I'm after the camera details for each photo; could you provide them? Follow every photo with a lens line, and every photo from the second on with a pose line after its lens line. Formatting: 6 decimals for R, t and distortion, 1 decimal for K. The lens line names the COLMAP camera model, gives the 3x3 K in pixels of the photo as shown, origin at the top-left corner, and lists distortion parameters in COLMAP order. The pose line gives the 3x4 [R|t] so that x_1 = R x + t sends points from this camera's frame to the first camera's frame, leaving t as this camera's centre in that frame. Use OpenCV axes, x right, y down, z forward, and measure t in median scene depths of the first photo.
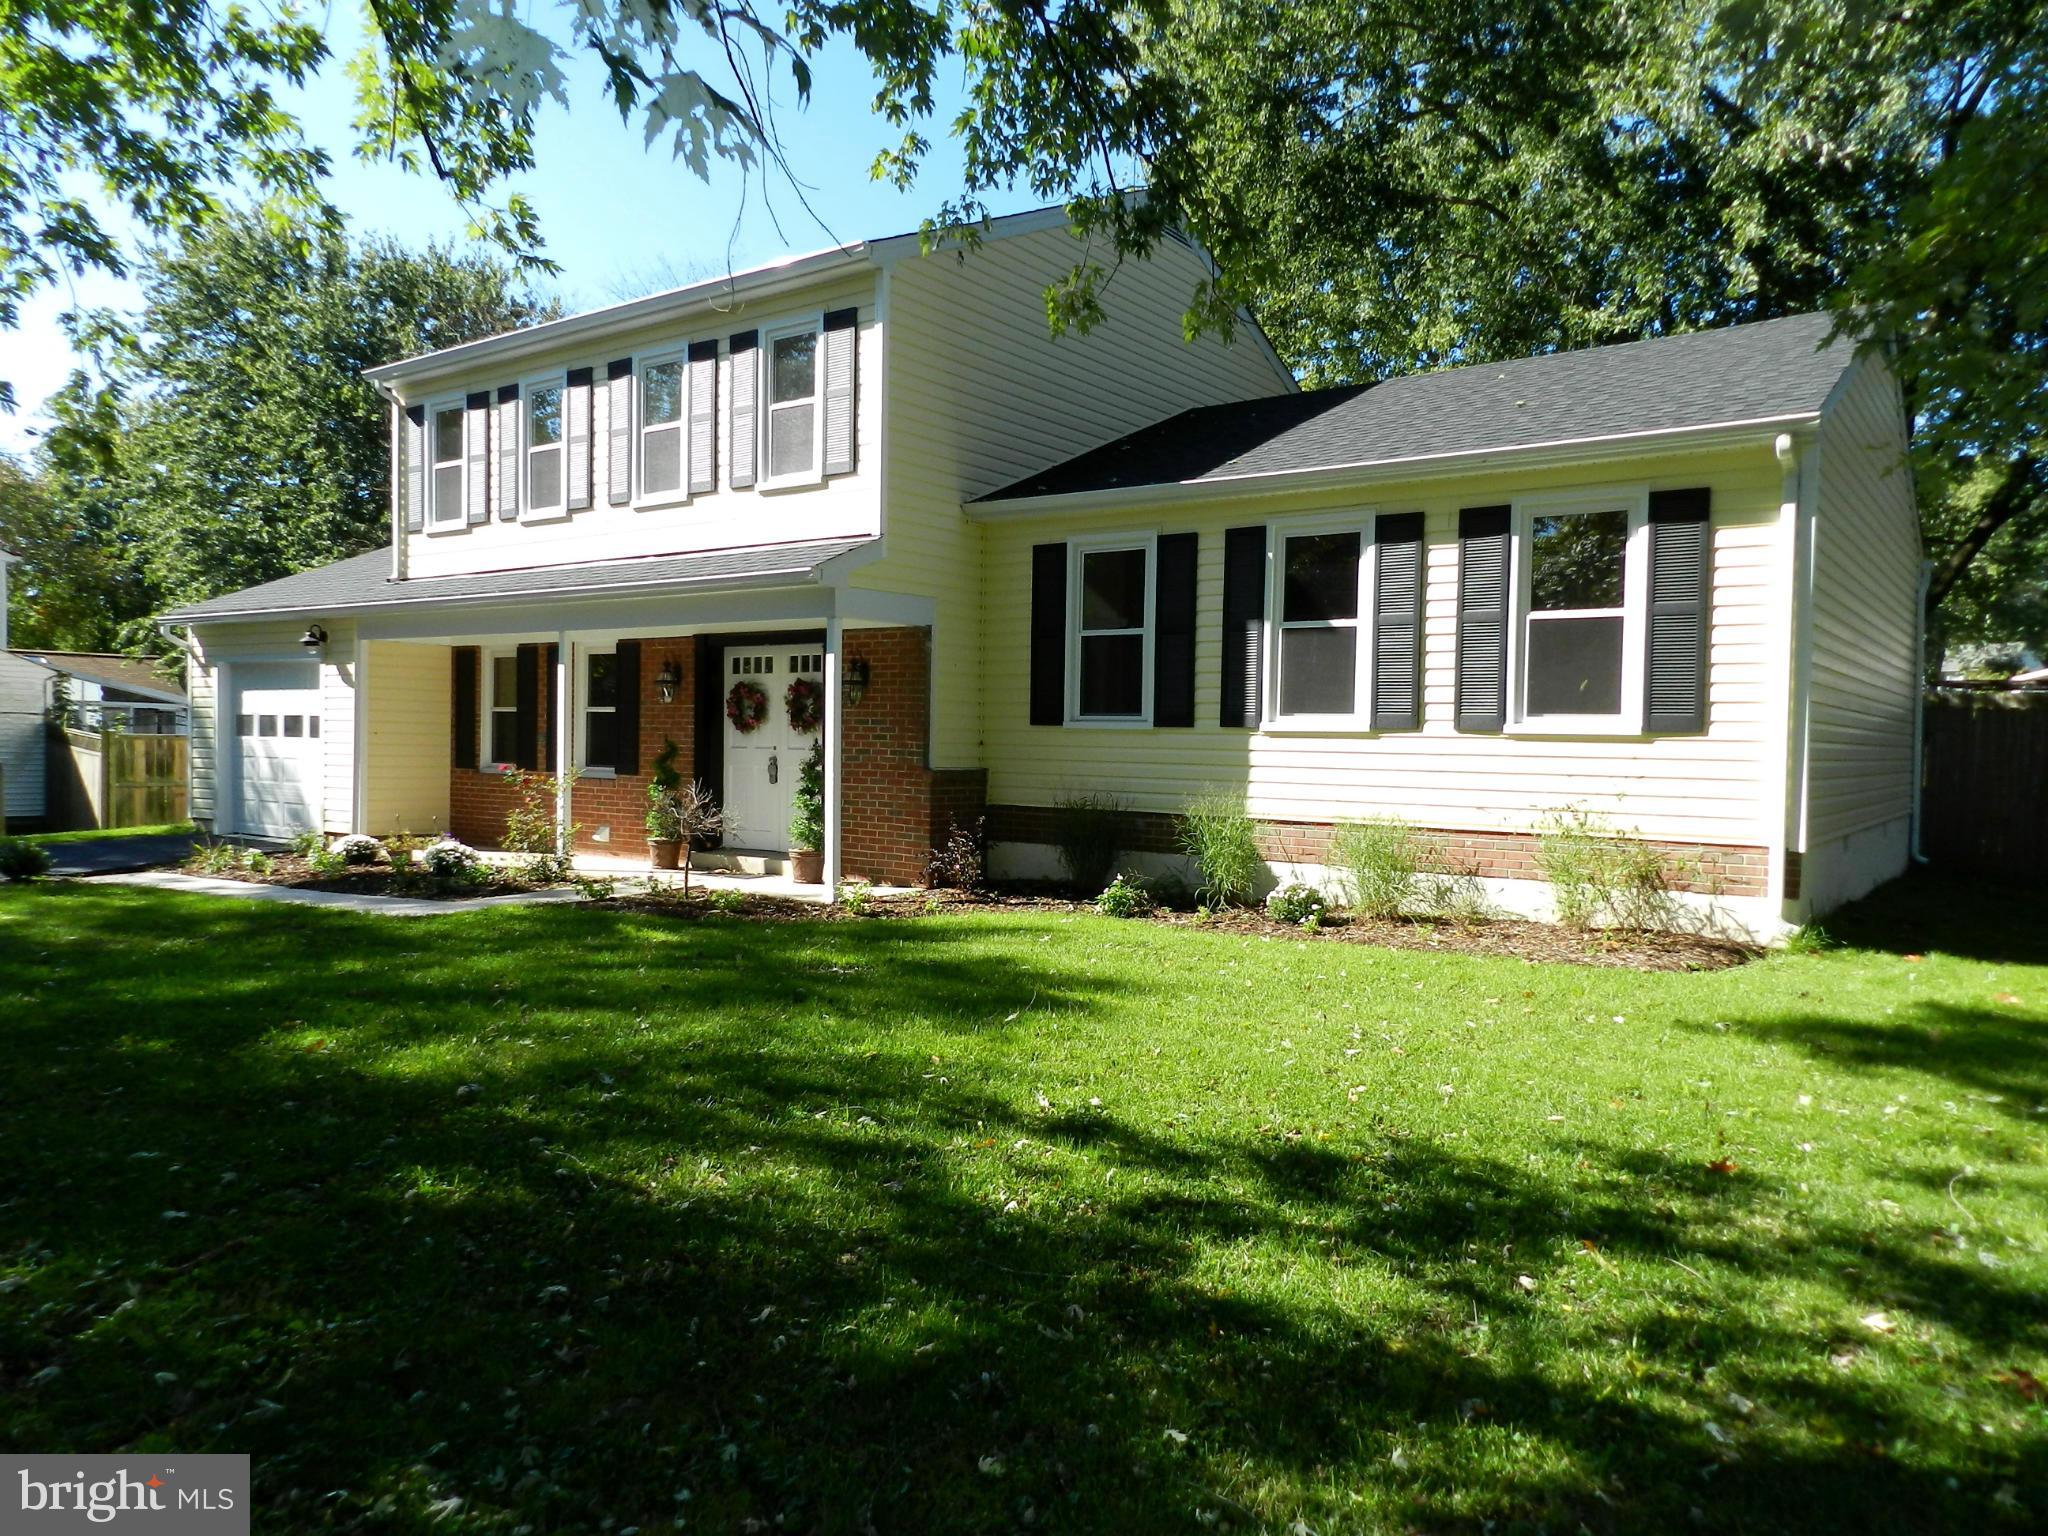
lens RADIAL K [[1409.3, 0, 1024.0], [0, 1409.3, 768.0], [0, 0, 1]] dist [0.048991, -0.000048]
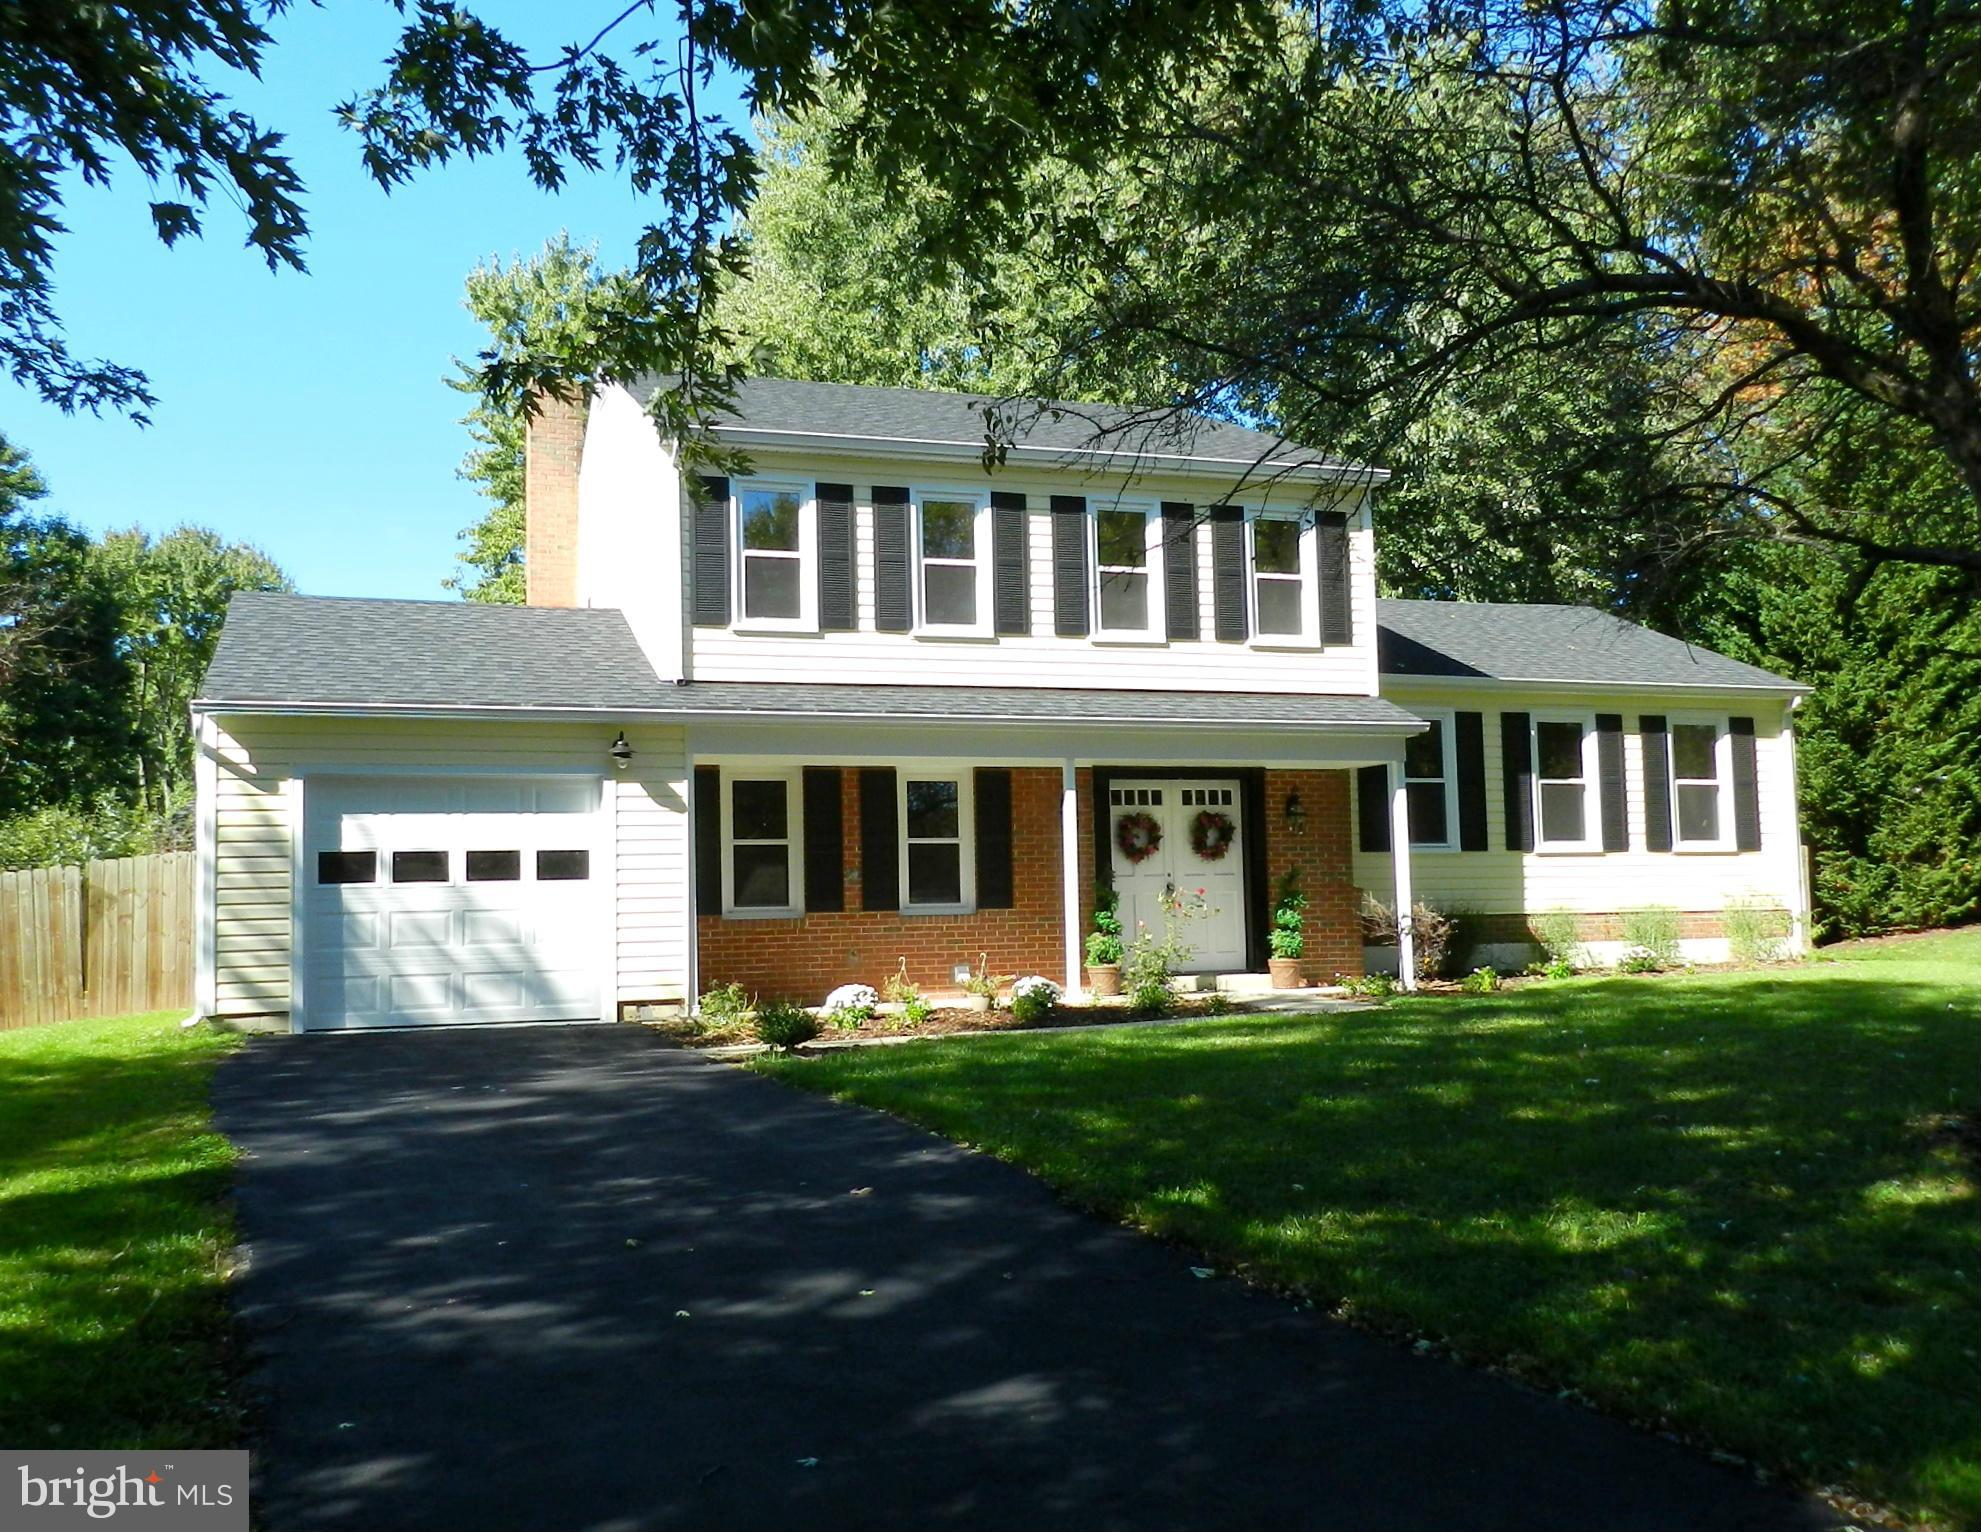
lens RADIAL K [[1748.5, 0, 989.7], [0, 1748.5, 799.3], [0, 0, 1]] dist [0.033747, -0.000366]
pose [[0.573429, 0.022687, 0.818941, -1.567518], [0.043348, 0.997376, -0.057982, -0.000461], [-0.818108, 0.068748, 0.570941, 0.407077]]
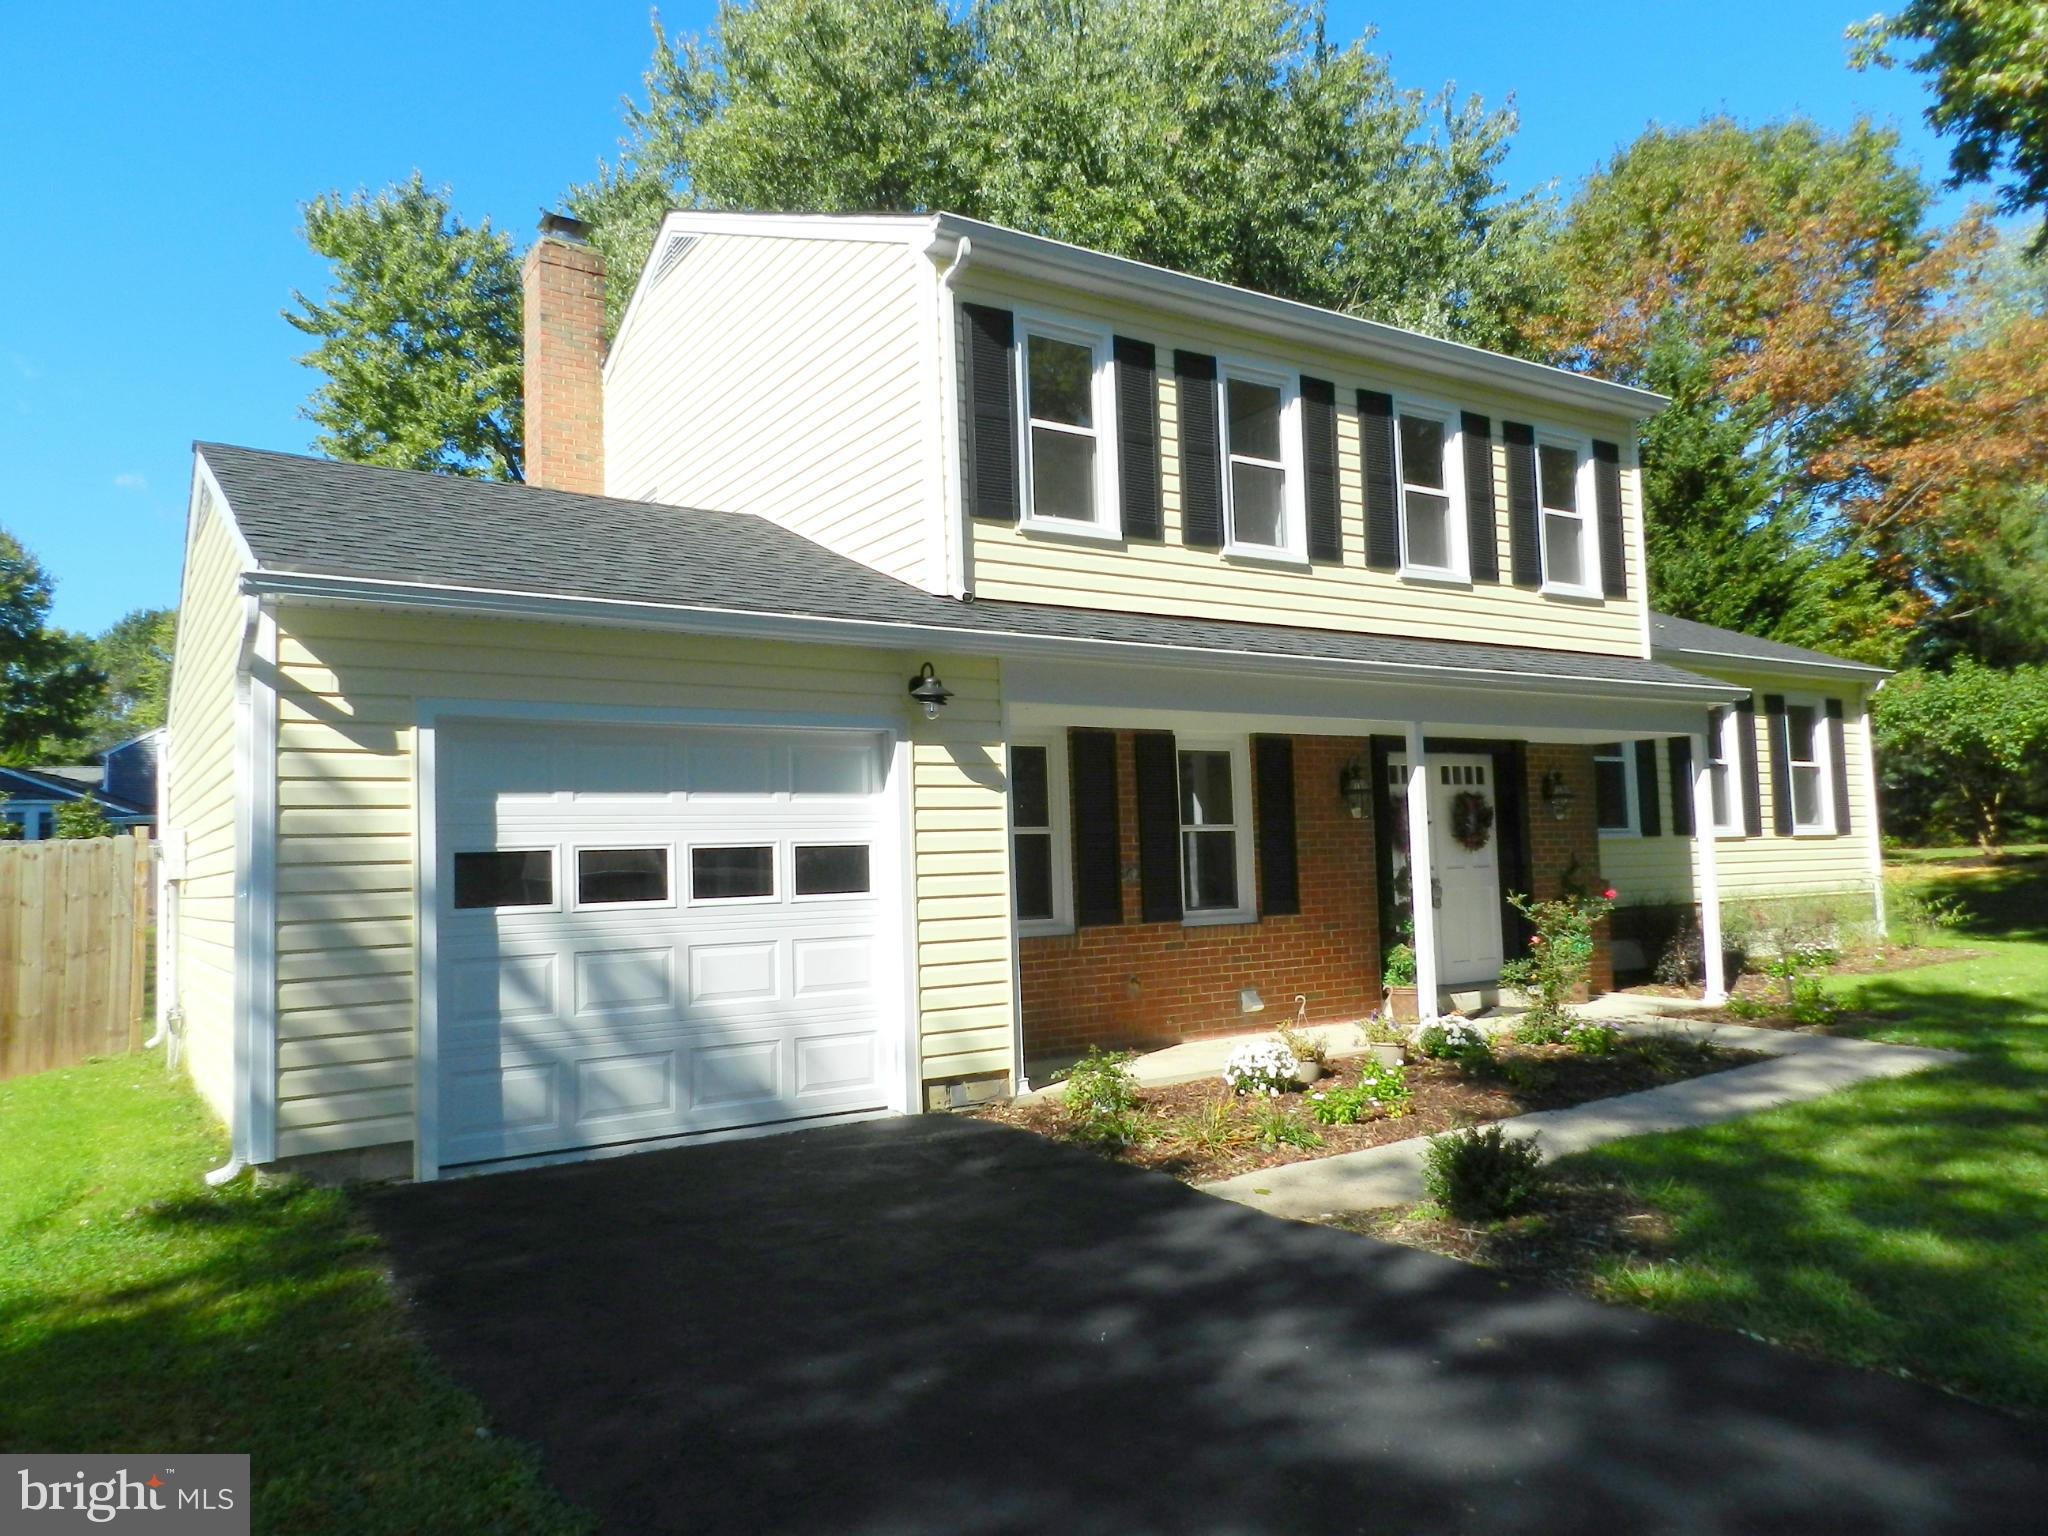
lens RADIAL K [[1401.9, 0, 1024.0], [0, 1401.9, 768.0], [0, 0, 1]] dist [0.034298, -0.019508]
pose [[0.349894, 0.036923, 0.936062, -1.281985], [0.051810, 0.996931, -0.058690, -0.044838], [-0.935356, 0.069032, 0.346907, 1.083870]]
